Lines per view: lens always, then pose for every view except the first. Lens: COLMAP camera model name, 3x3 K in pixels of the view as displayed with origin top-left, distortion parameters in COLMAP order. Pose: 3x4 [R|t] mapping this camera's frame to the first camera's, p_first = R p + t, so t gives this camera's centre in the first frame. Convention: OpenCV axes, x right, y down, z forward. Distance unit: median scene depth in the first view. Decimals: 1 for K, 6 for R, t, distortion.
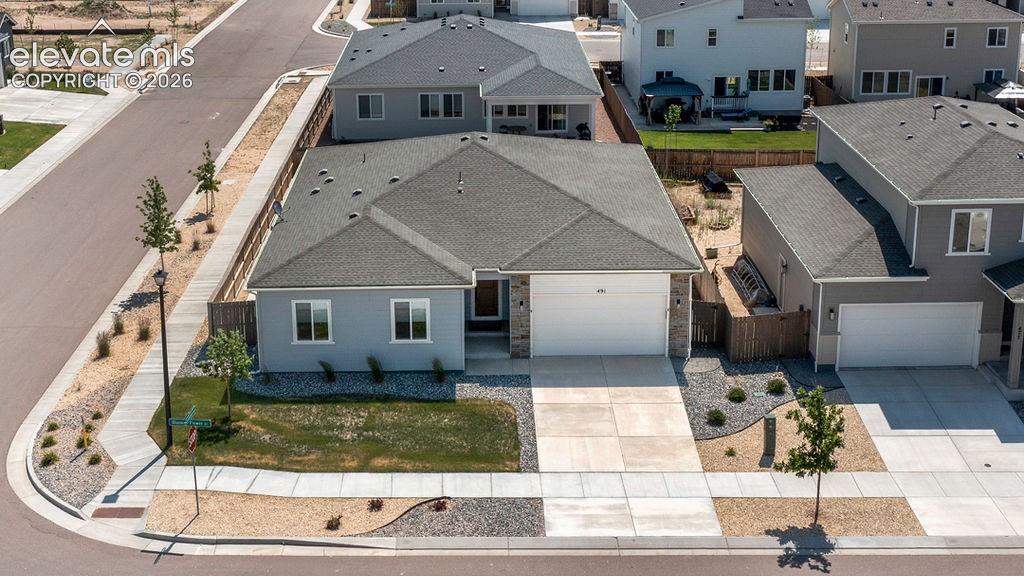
lens RADIAL K [[1356.9, 0, 456.7], [0, 1356.9, 228.5], [0, 0, 1]] dist [0.004084, -0.025956]
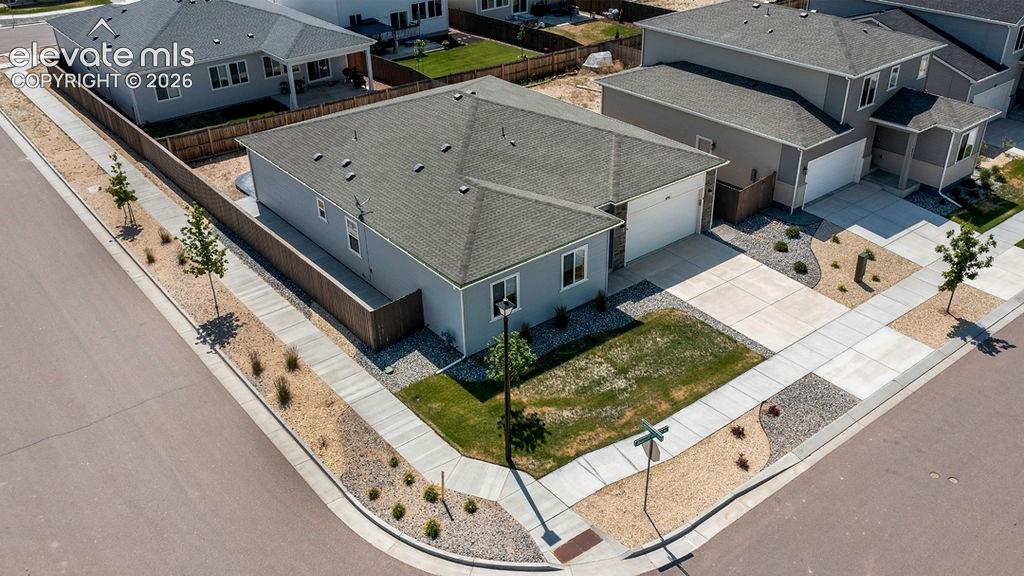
lens RADIAL K [[866.0, 0, 511.5], [0, 866.0, 304.0], [0, 0, 1]] dist [-0.007465, -0.000432]
pose [[0.778938, -0.326628, 0.535323, -0.497575], [0.198823, 0.938236, 0.283164, -0.124687], [-0.594748, -0.114133, 0.795769, 0.484937]]
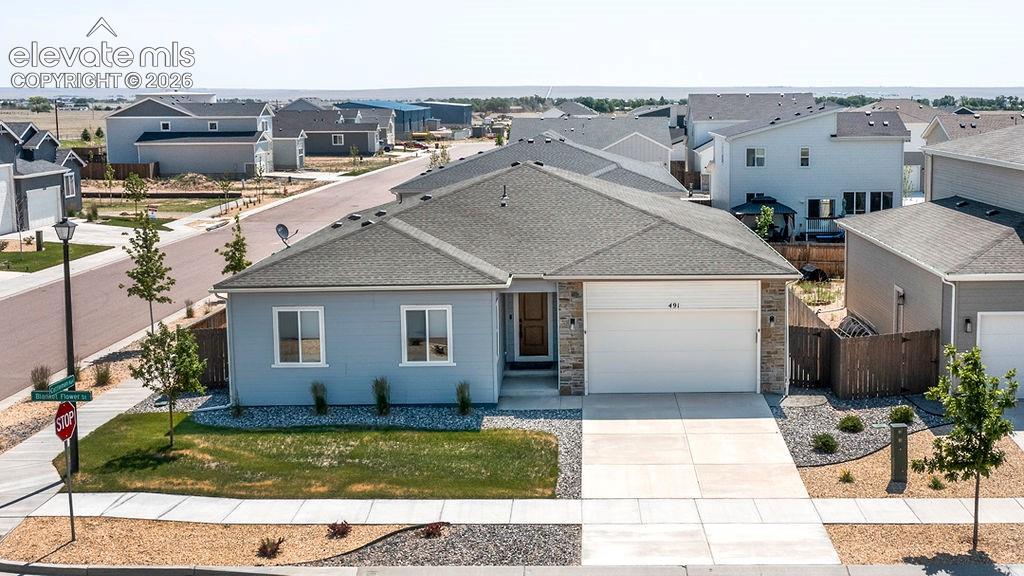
lens RADIAL K [[1233.7, 0, 595.9], [0, 1233.7, 286.5], [0, 0, 1]] dist [0.004162, 0.029753]
pose [[0.999836, 0.002786, 0.017895, 0.052696], [-0.000052, 0.988531, -0.151015, 0.155745], [-0.018111, 0.150989, 0.988369, 0.317088]]
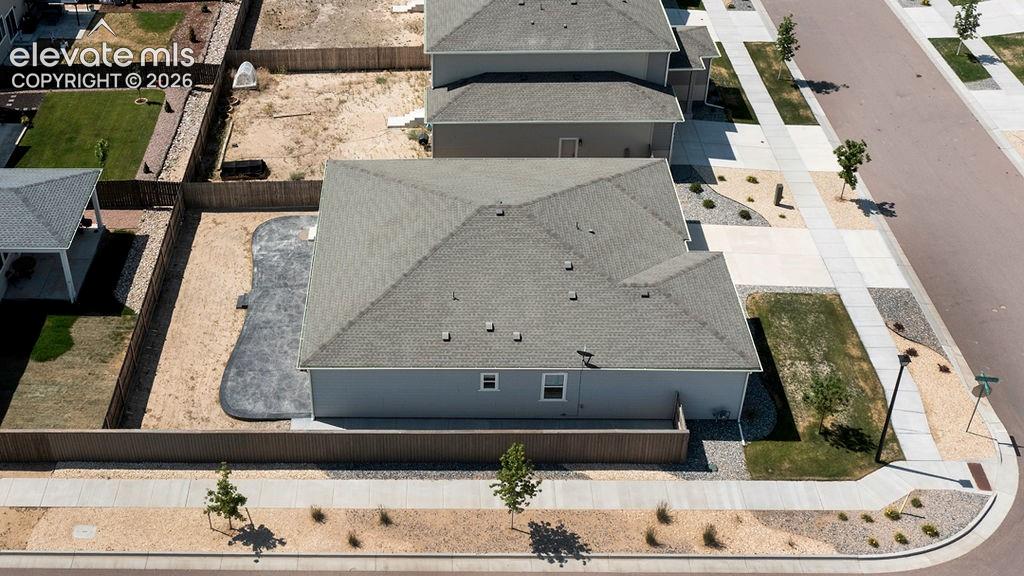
lens RADIAL K [[1129.7, 0, 406.2], [0, 1129.7, 211.6], [0, 0, 1]] dist [0.011931, -0.012564]
pose [[0.013490, -0.575174, 0.817920, -0.944255], [0.319986, 0.777462, 0.541445, -0.744569], [-0.947326, 0.254419, 0.194536, 1.117956]]
